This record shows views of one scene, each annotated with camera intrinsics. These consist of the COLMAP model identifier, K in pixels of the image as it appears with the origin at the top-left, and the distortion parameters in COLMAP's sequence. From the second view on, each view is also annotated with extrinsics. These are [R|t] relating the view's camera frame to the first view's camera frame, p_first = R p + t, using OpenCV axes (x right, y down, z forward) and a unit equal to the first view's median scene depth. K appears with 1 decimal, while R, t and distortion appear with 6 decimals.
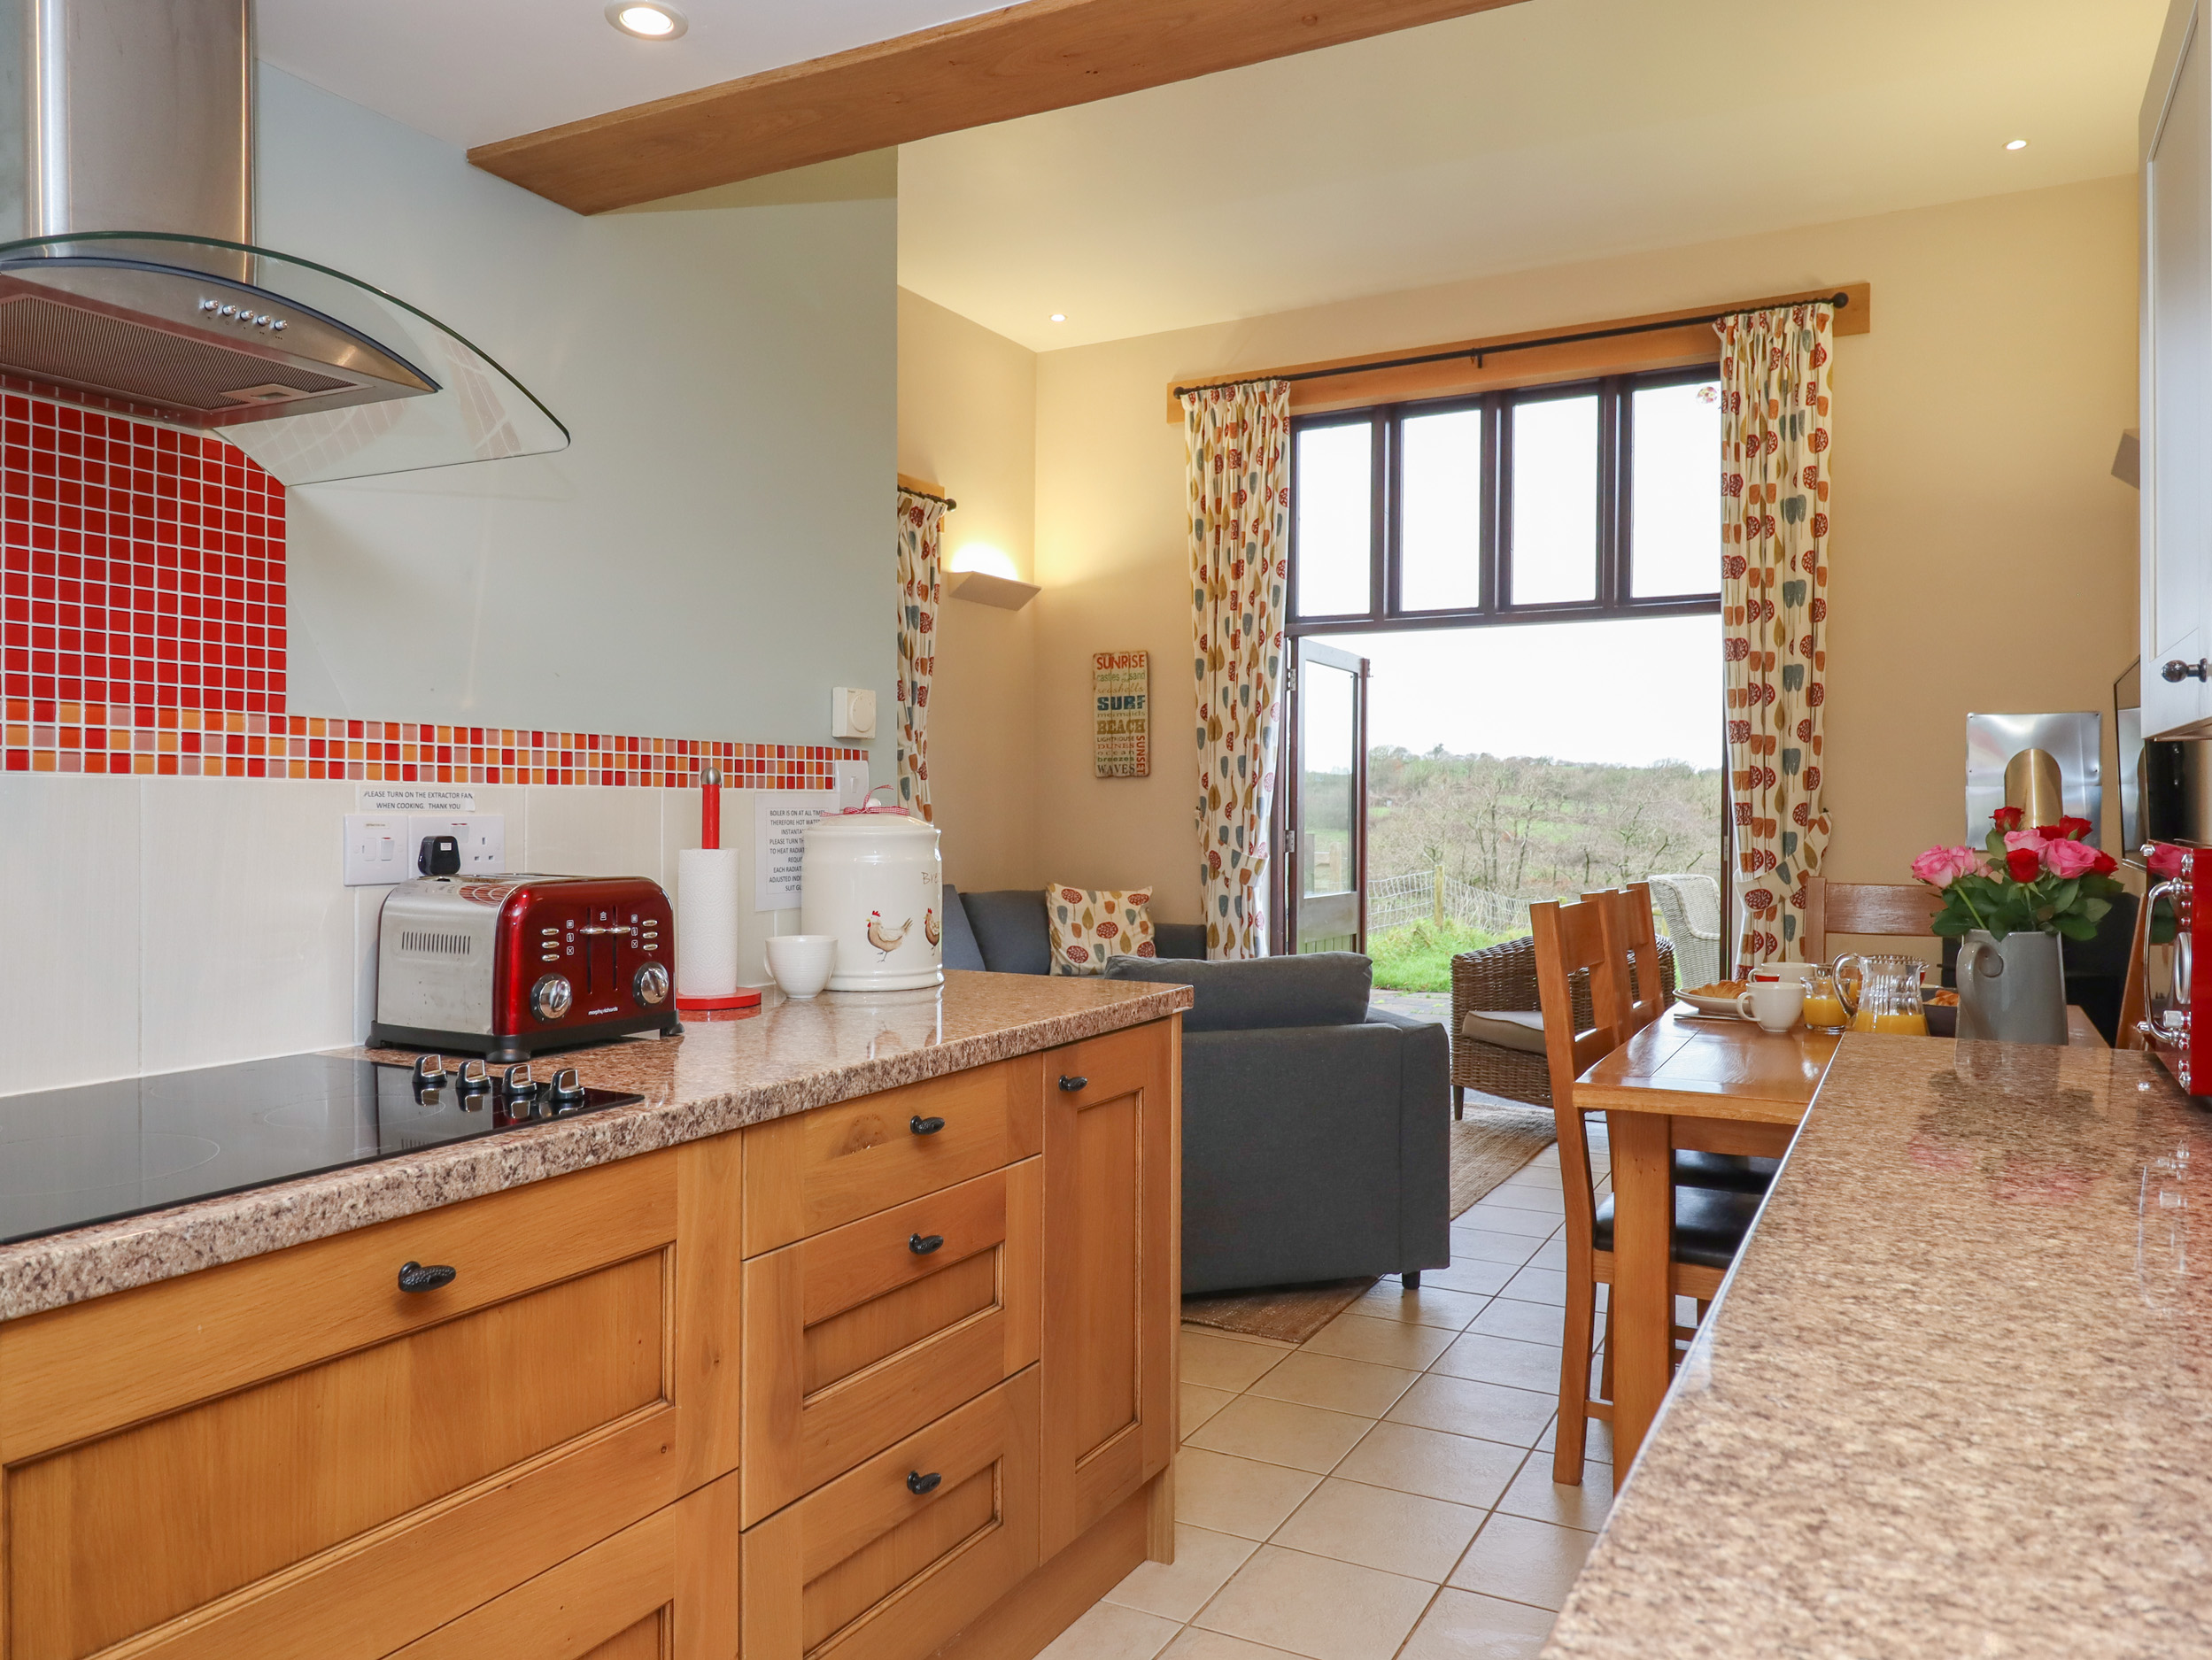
lens RADIAL K [[1586.4, 0, 1114.8], [0, 1586.4, 830.7], [0, 0, 1]] dist [0.010820, -0.013599]
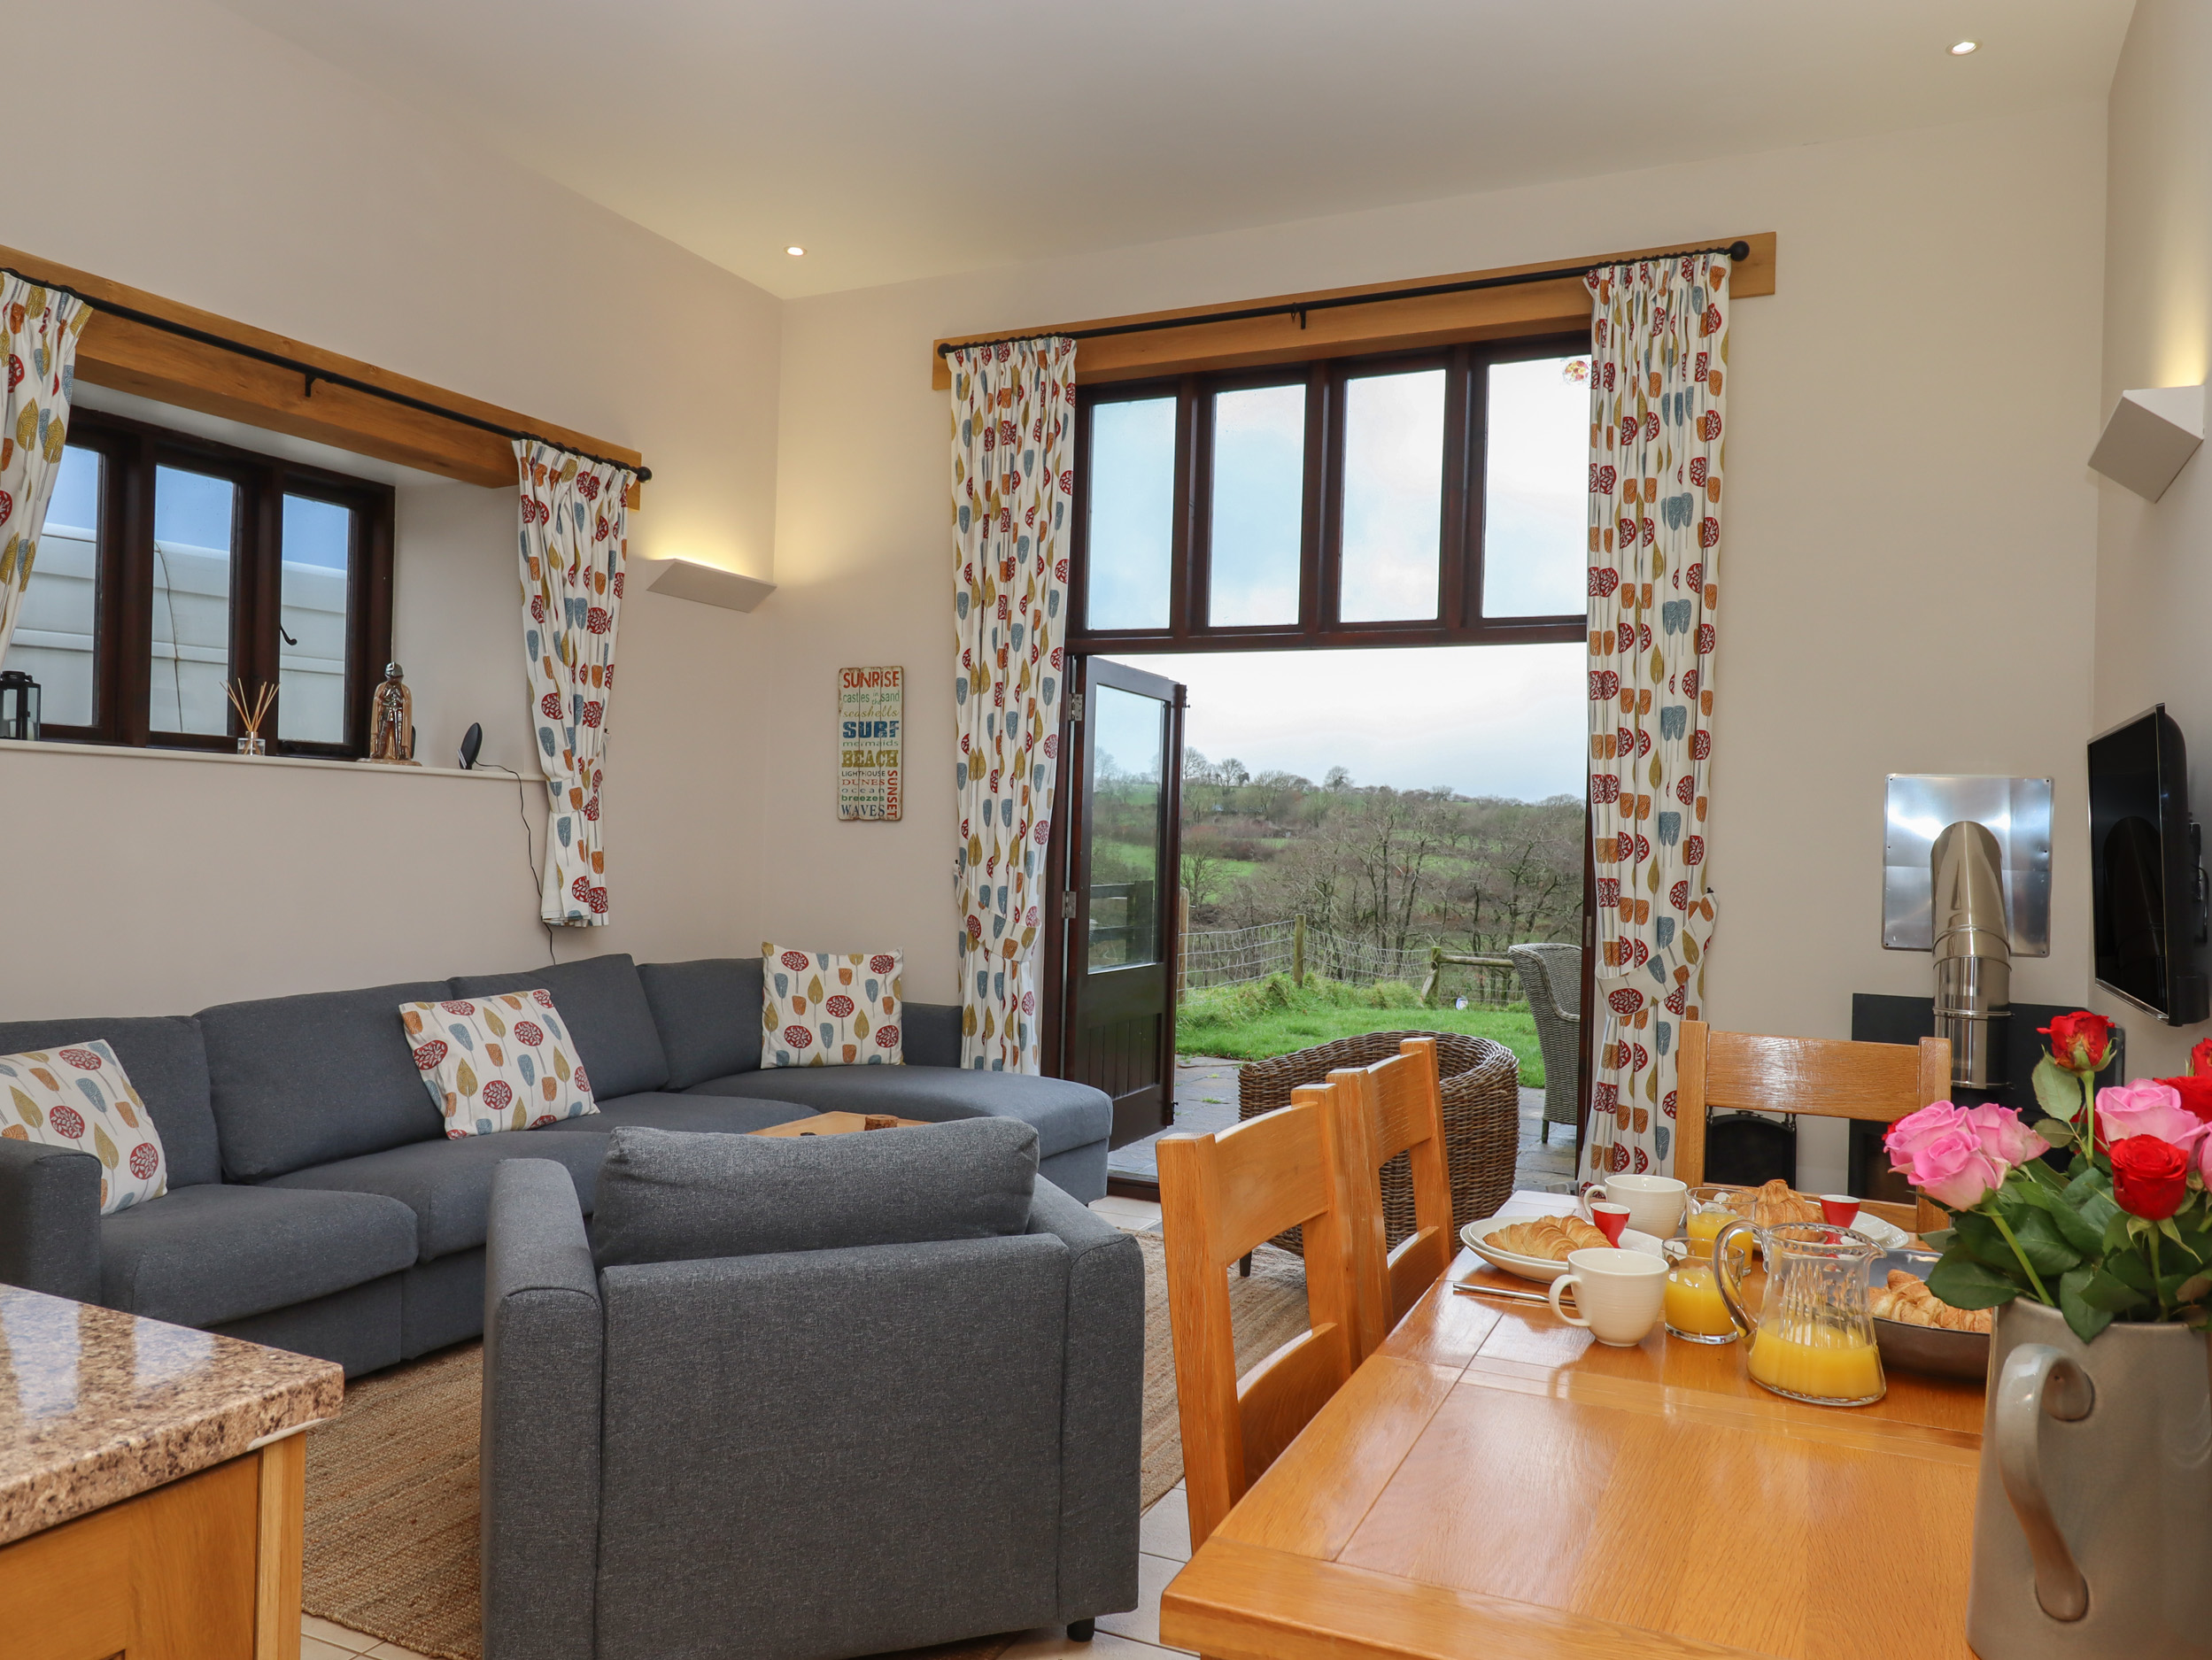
lens RADIAL K [[1586.4, 0, 1117.2], [0, 1586.4, 832.2], [0, 0, 1]] dist [0.010820, -0.013599]
pose [[0.997727, 0.024358, 0.062824, 0.086374], [-0.023432, 0.999606, -0.015440, -0.019633], [-0.063176, 0.013933, 0.997905, 0.193189]]
